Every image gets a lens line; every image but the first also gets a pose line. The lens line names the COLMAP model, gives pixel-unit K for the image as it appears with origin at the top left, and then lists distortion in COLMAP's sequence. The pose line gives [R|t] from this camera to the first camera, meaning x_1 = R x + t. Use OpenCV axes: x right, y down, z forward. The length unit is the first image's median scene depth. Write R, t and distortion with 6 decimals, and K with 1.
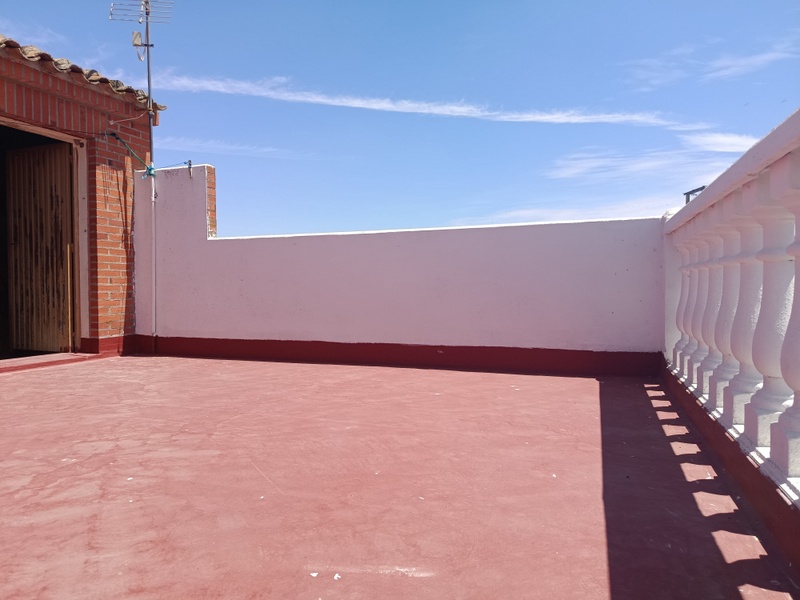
lens RADIAL K [[558.3, 0, 408.0], [0, 558.3, 298.8], [0, 0, 1]] dist [0.003312, -0.010000]
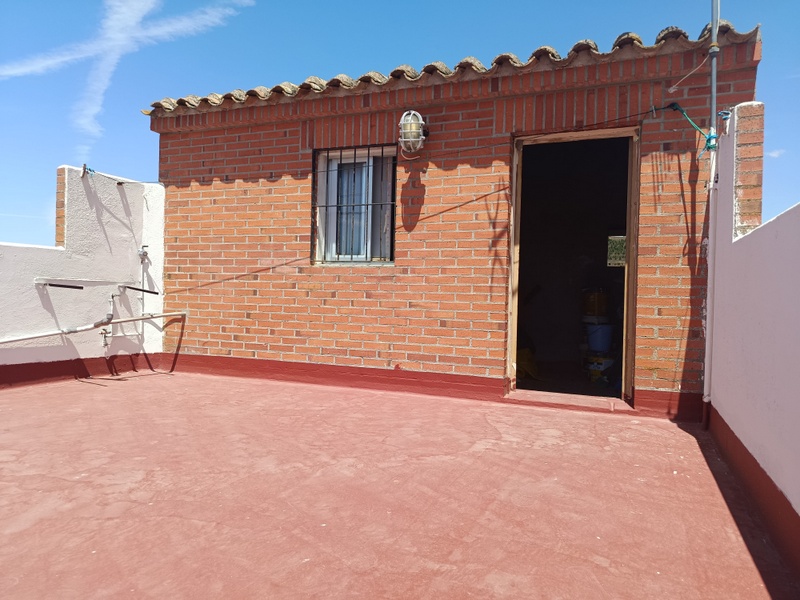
lens RADIAL K [[555.6, 0, 401.5], [0, 555.6, 299.4], [0, 0, 1]] dist [0.061958, -0.065134]
pose [[-0.031704, 0.012018, -0.999425, 0.419964], [-0.046070, 0.998847, 0.013472, -0.090210], [0.998435, 0.046470, -0.031113, 1.461864]]
